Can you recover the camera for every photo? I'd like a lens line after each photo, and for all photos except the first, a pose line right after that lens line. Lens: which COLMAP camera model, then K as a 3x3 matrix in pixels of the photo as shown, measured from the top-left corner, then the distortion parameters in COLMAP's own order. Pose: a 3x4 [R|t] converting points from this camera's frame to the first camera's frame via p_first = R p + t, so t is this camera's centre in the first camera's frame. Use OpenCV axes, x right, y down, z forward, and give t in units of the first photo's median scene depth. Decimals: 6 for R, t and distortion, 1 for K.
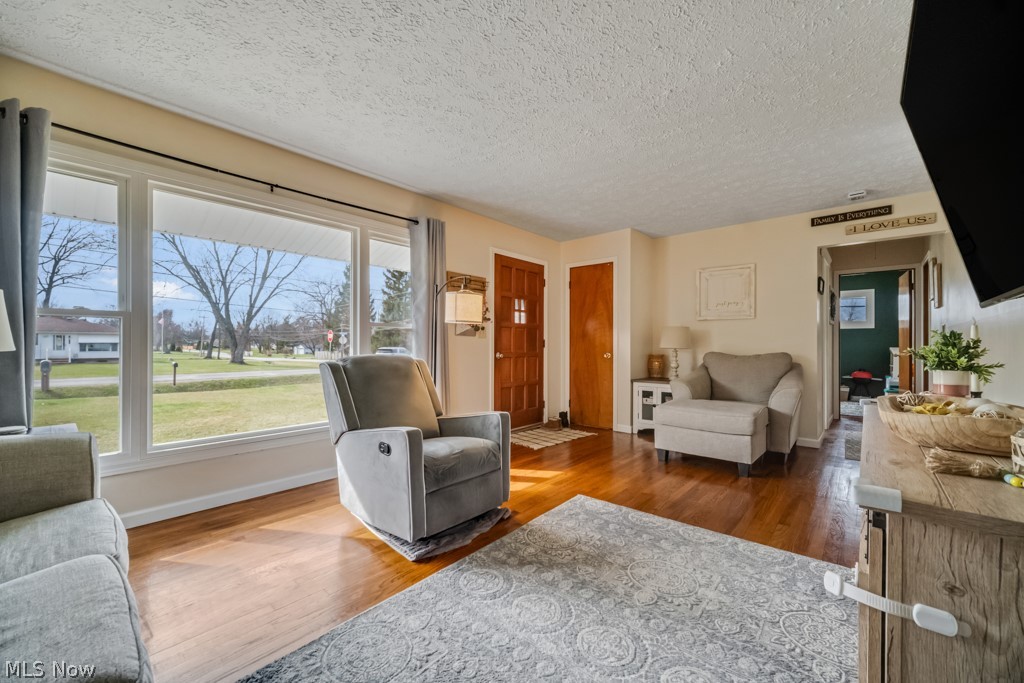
lens RADIAL K [[402.7, 0, 508.3], [0, 402.7, 346.3], [0, 0, 1]] dist [-0.000158, -0.000099]
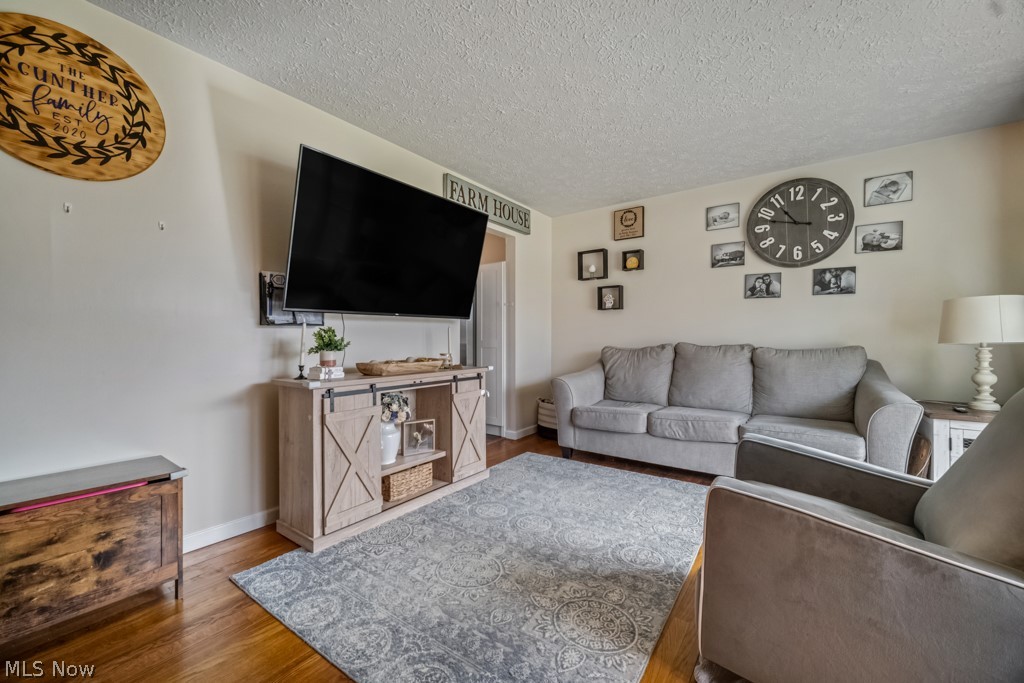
lens RADIAL K [[407.7, 0, 510.2], [0, 407.7, 340.4], [0, 0, 1]] dist [-0.000027, -0.000326]
pose [[-0.995294, -0.002520, -0.096869, 0.308401], [-0.003211, 0.999970, 0.006982, 0.000925], [0.096849, 0.007260, -0.995273, 1.622576]]
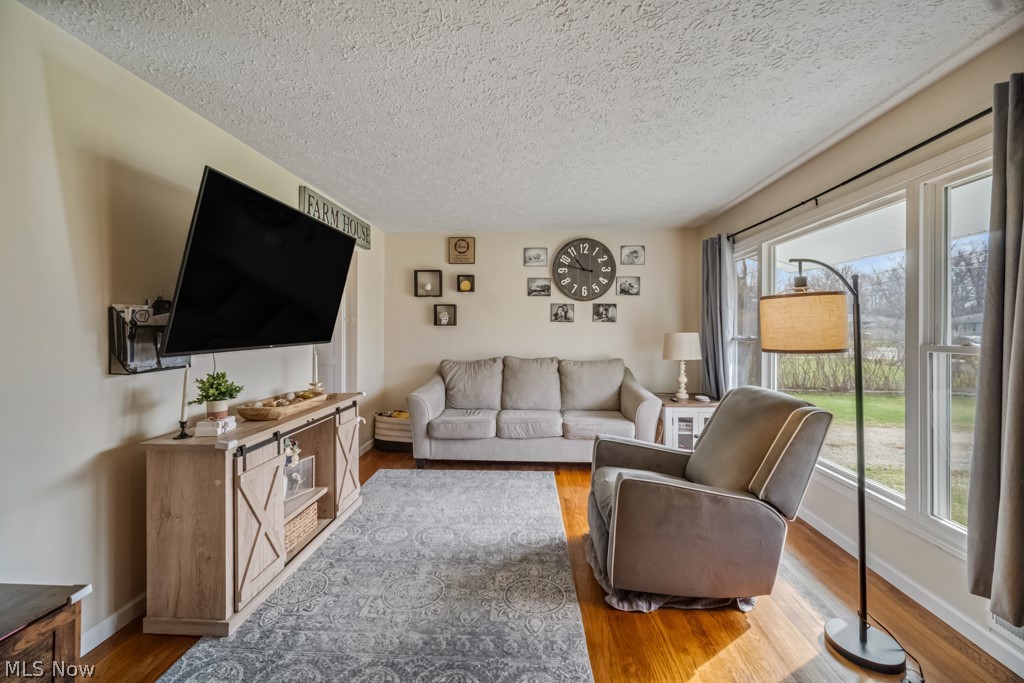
lens RADIAL K [[412.2, 0, 512.9], [0, 412.2, 328.9], [0, 0, 1]] dist [-0.000863, 0.000235]
pose [[-0.781214, -0.004406, -0.624248, 0.708499], [-0.007229, 0.999972, 0.001989, -0.119518], [0.624222, 0.006067, -0.781224, 1.651696]]
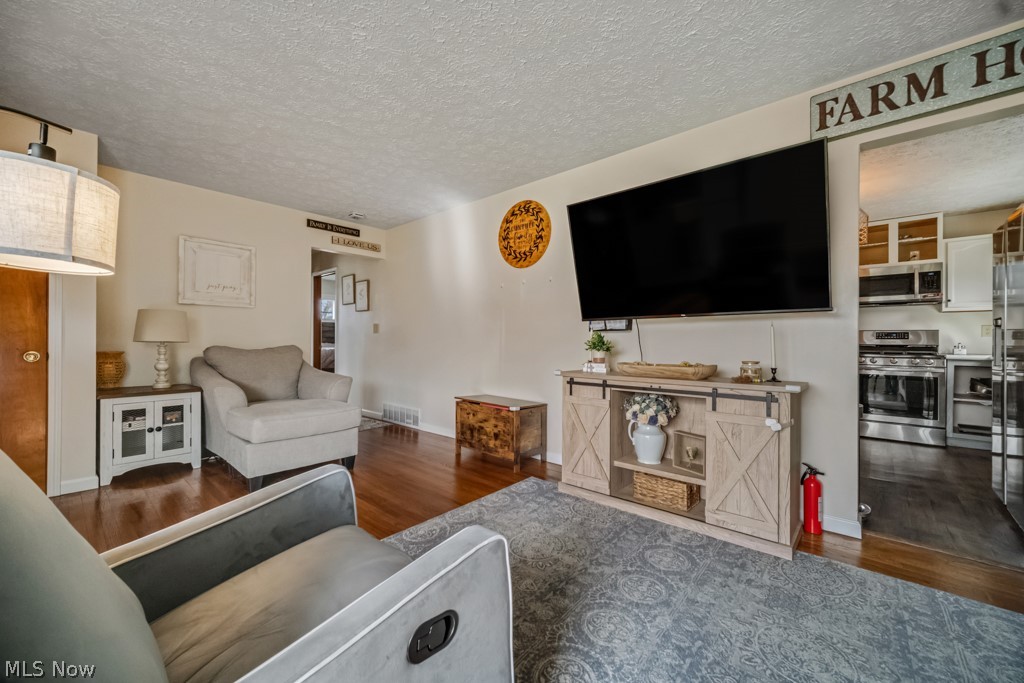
lens RADIAL K [[410.3, 0, 505.2], [0, 410.3, 339.3], [0, 0, 1]] dist [0.001077, 0.000144]
pose [[0.008413, -0.000262, 0.999965, -0.613638], [-0.001506, 0.999999, 0.000275, 0.000274], [-0.999963, -0.001508, 0.008413, 0.872158]]
